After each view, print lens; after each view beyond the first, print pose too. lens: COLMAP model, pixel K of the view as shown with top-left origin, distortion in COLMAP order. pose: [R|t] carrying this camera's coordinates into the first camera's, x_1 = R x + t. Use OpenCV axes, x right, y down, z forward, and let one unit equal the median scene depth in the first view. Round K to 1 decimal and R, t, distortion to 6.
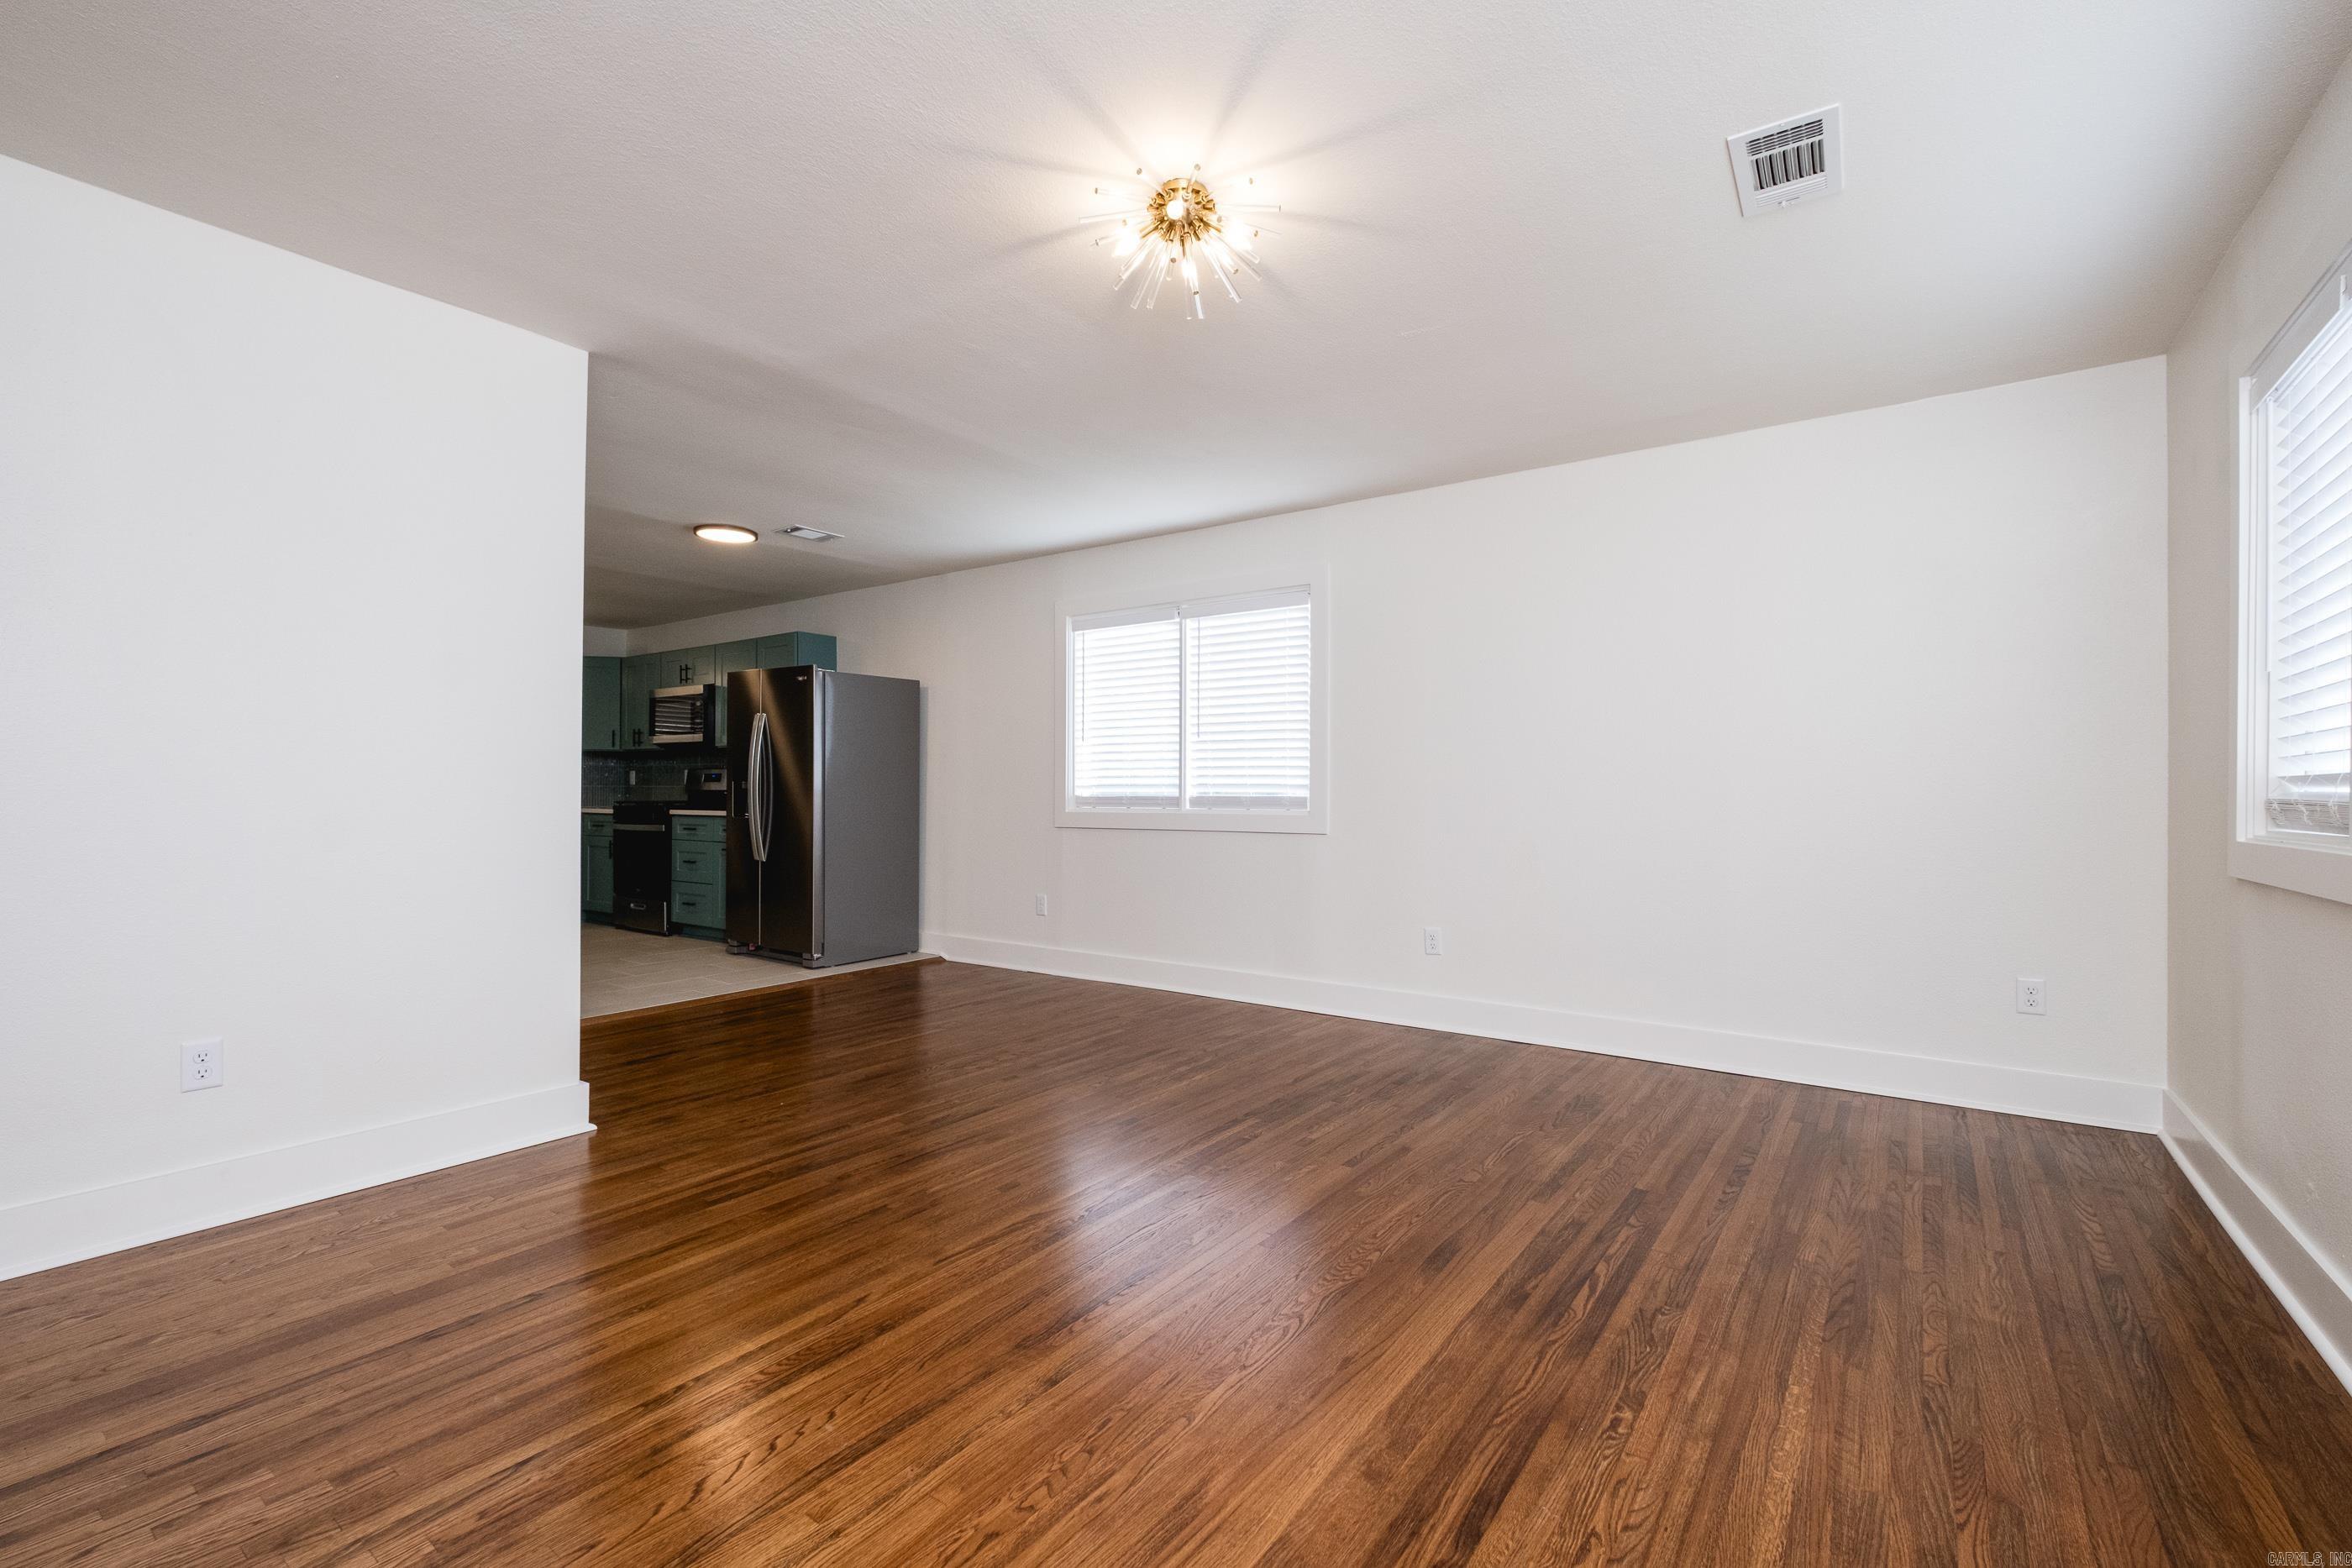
lens RADIAL K [[1017.5, 0, 1187.6], [0, 1017.5, 781.3], [0, 0, 1]] dist [0.008460, -0.005538]
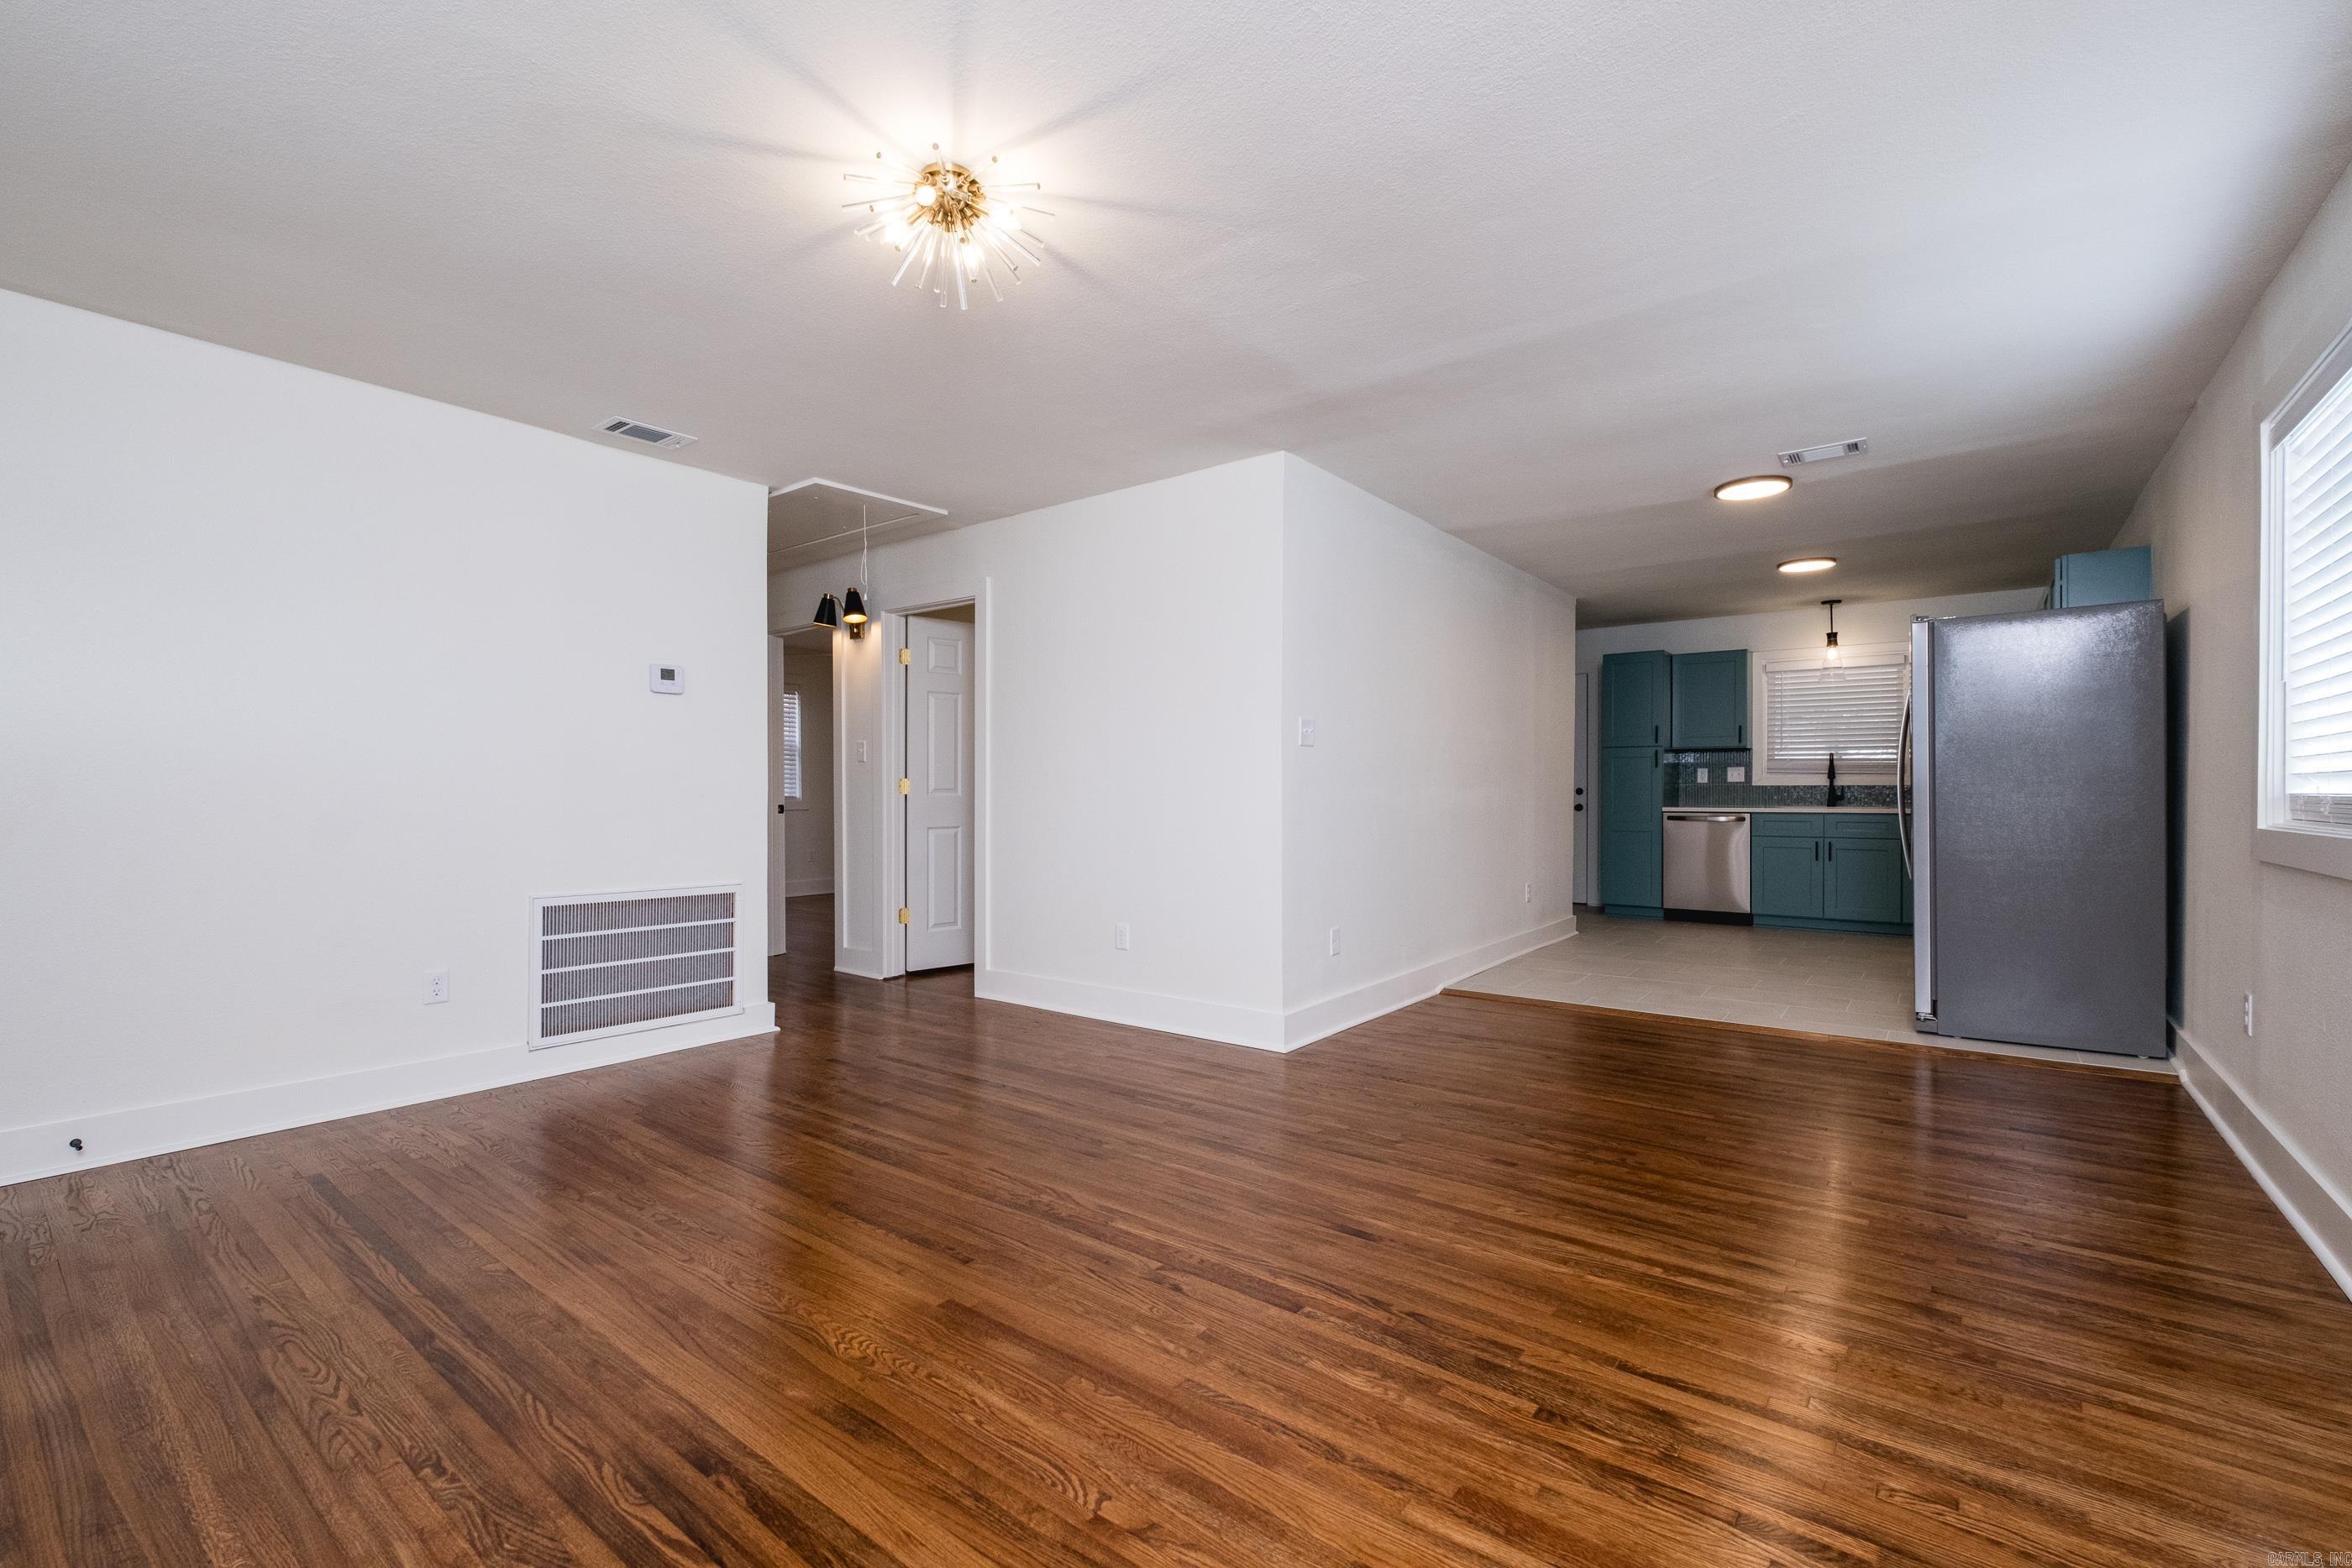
lens RADIAL K [[1017.5, 0, 1189.8], [0, 1017.5, 804.6], [0, 0, 1]] dist [0.008460, -0.005538]
pose [[-0.038955, 0.011736, -0.999172, 0.692845], [0.014088, 0.999838, 0.011195, 0.009361], [0.999142, -0.013640, -0.039114, 0.909400]]
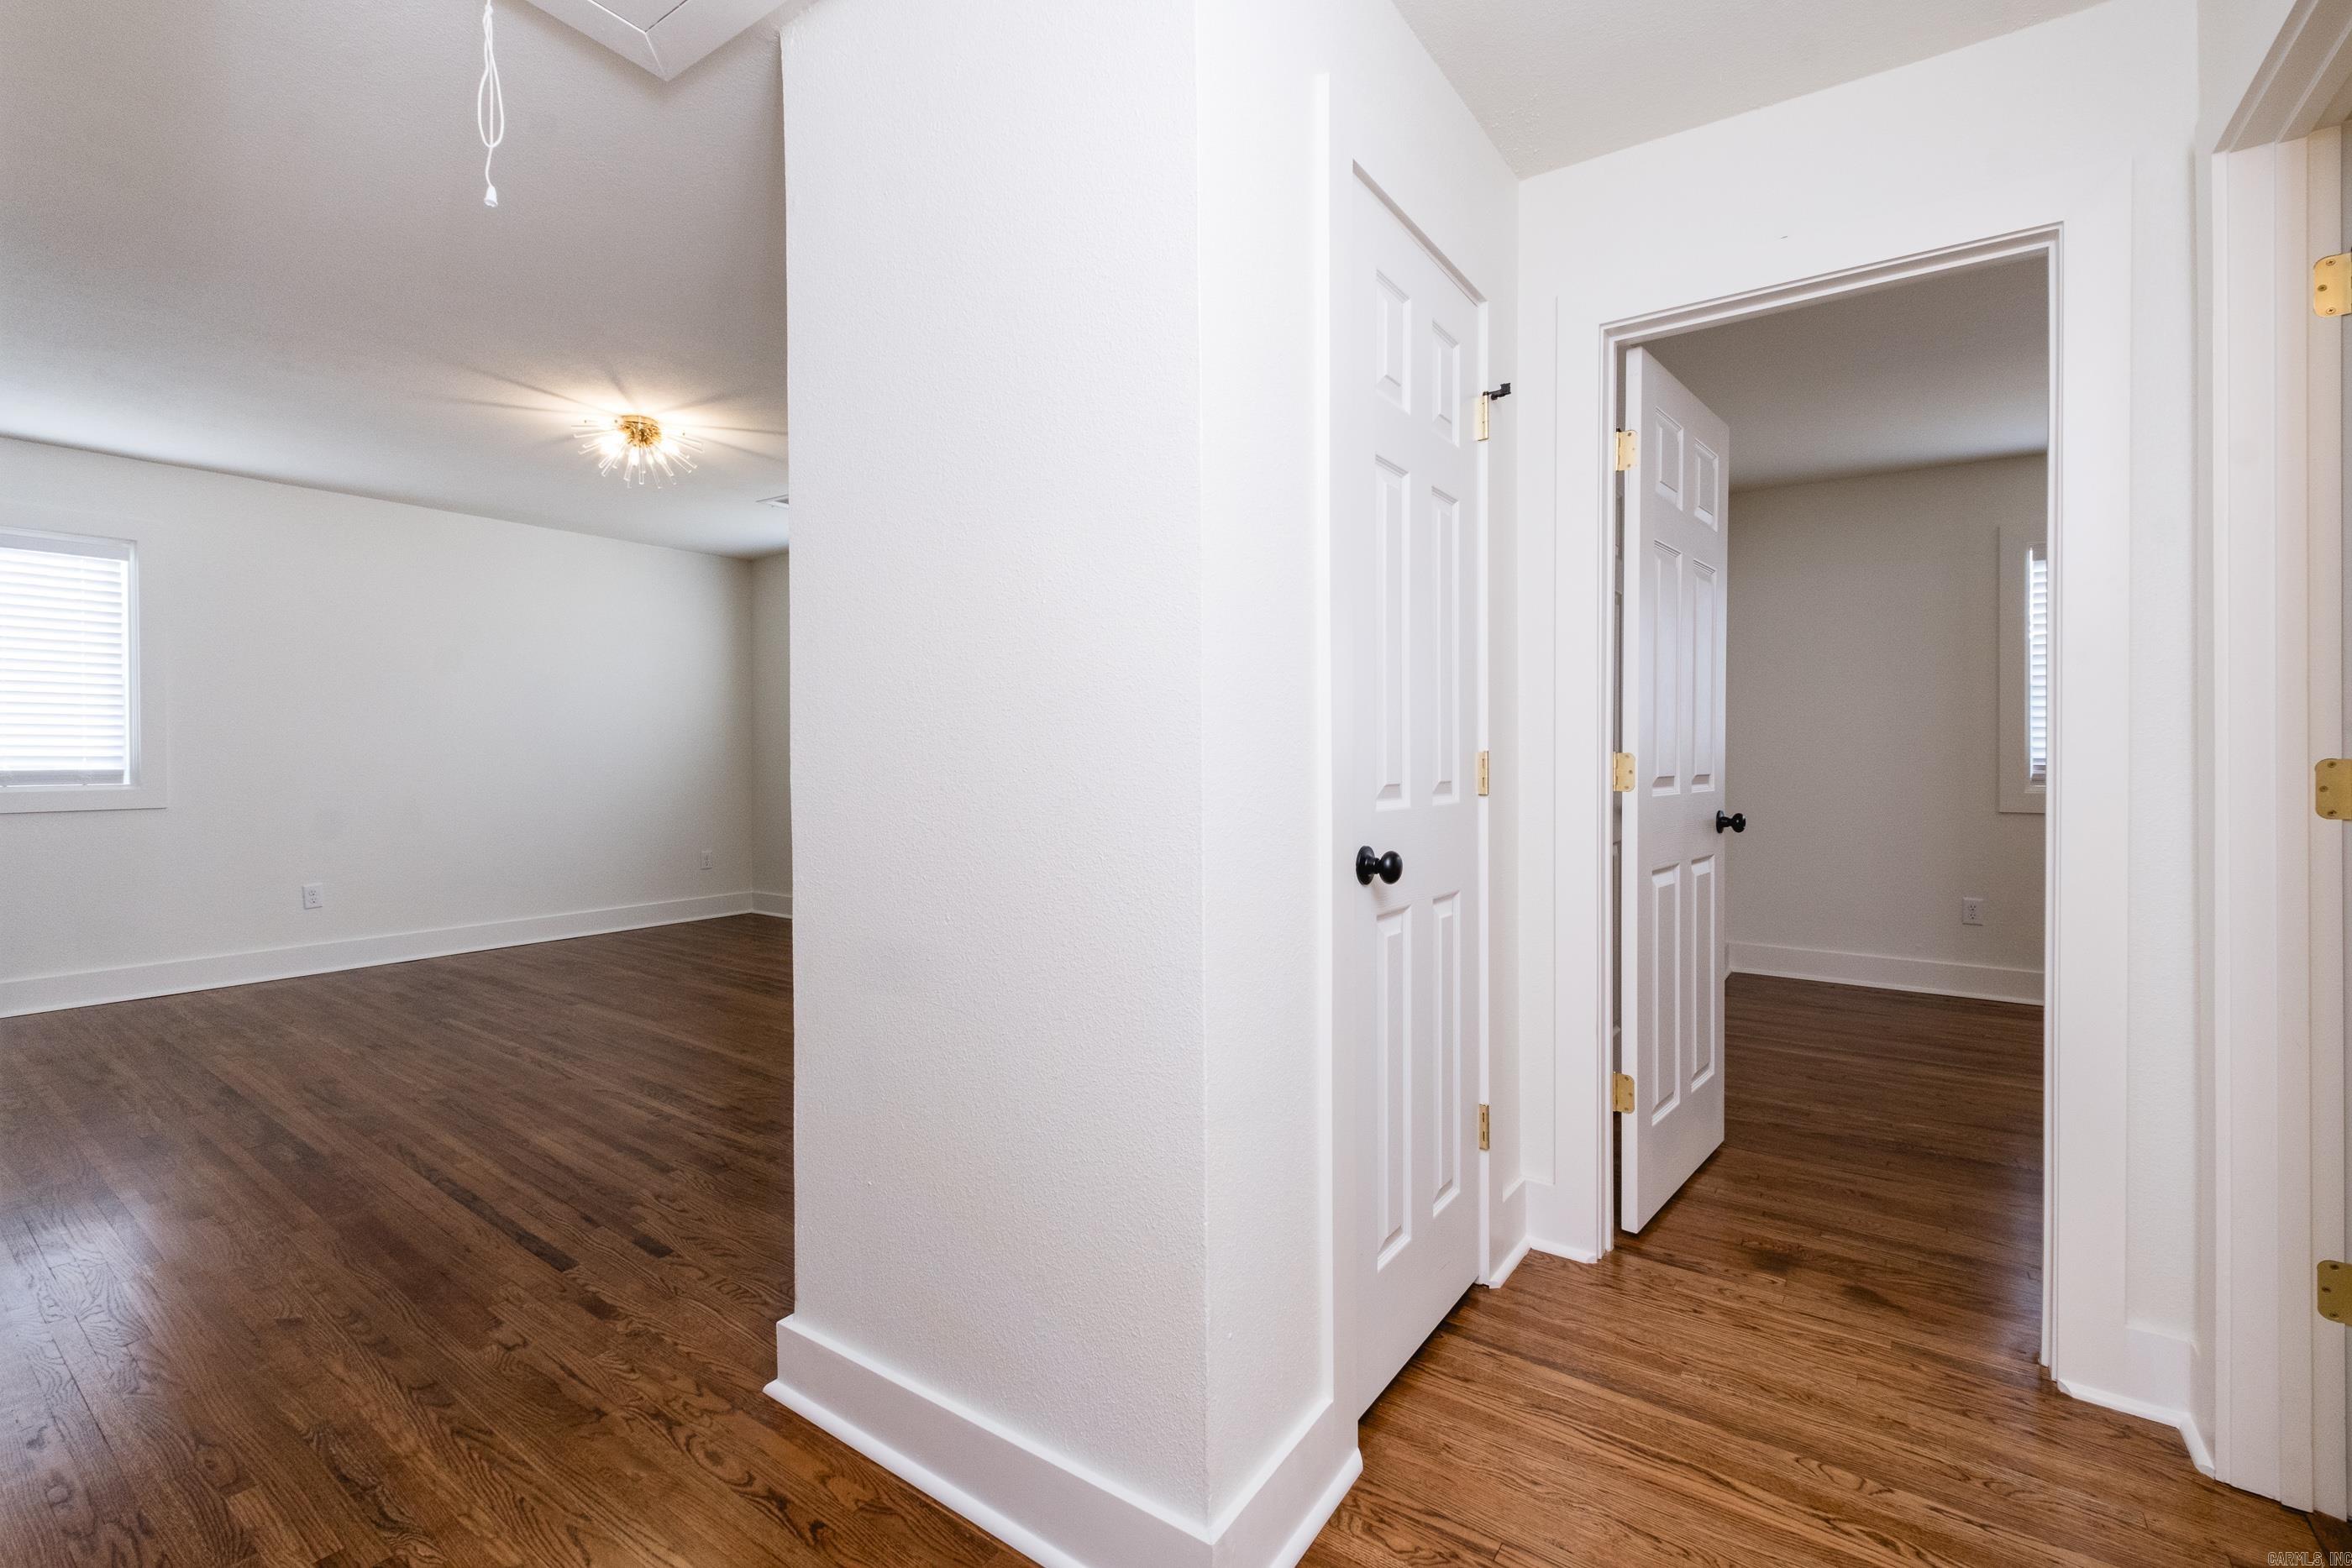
lens RADIAL K [[1017.5, 0, 1186.1], [0, 1017.5, 760.5], [0, 0, 1]] dist [0.008460, -0.005538]
pose [[0.002959, -0.015301, 0.999879, -1.235422], [-0.011533, 0.999816, 0.015334, -0.028629], [-0.999929, -0.011577, 0.002782, 0.054459]]
